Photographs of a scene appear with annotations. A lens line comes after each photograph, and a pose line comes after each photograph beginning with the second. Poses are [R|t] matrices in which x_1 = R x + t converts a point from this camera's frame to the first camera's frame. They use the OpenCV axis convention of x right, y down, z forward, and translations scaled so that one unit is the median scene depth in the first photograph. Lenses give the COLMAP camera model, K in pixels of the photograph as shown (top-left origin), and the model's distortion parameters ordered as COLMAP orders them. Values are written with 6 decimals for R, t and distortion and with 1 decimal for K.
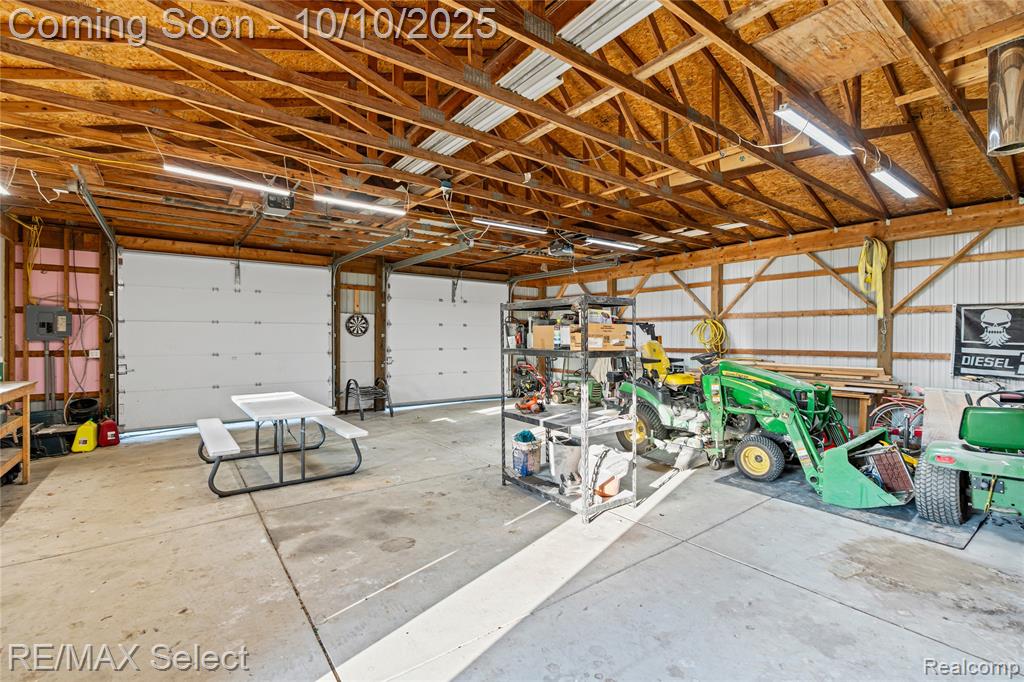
lens RADIAL K [[463.1, 0, 512.0], [0, 463.1, 341.0], [0, 0, 1]] dist [0.012752, 0.000369]
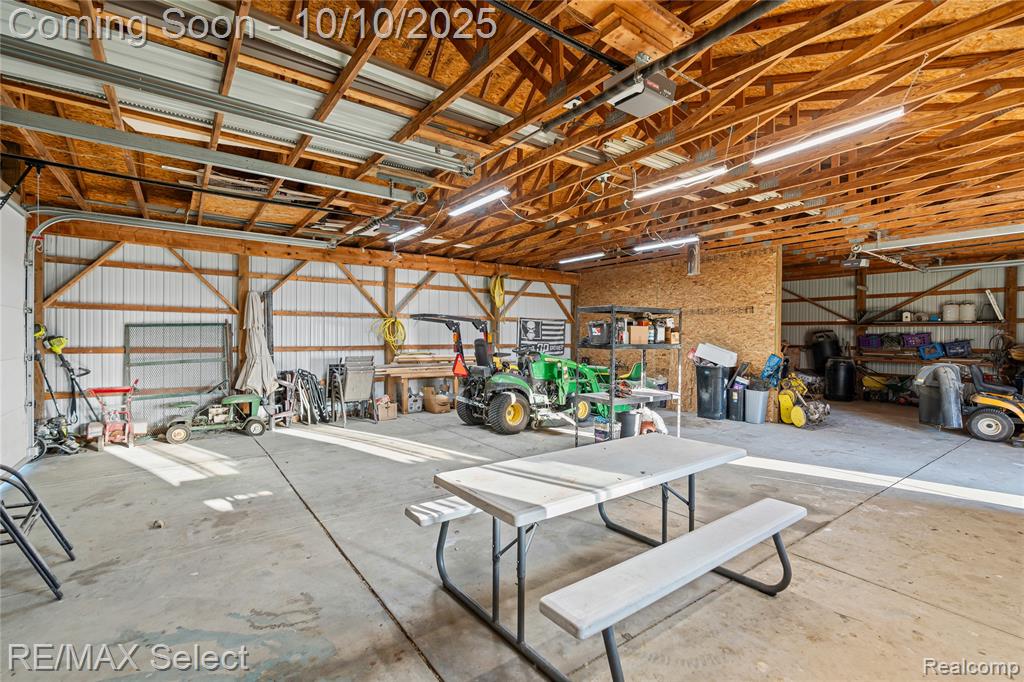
lens RADIAL K [[475.5, 0, 516.7], [0, 475.5, 342.3], [0, 0, 1]] dist [-0.062930, 0.024660]
pose [[-0.007288, -0.009011, 0.999933, -0.926957], [0.007343, 0.999932, 0.009065, 0.002719], [-0.999946, 0.007409, -0.007222, 1.018769]]
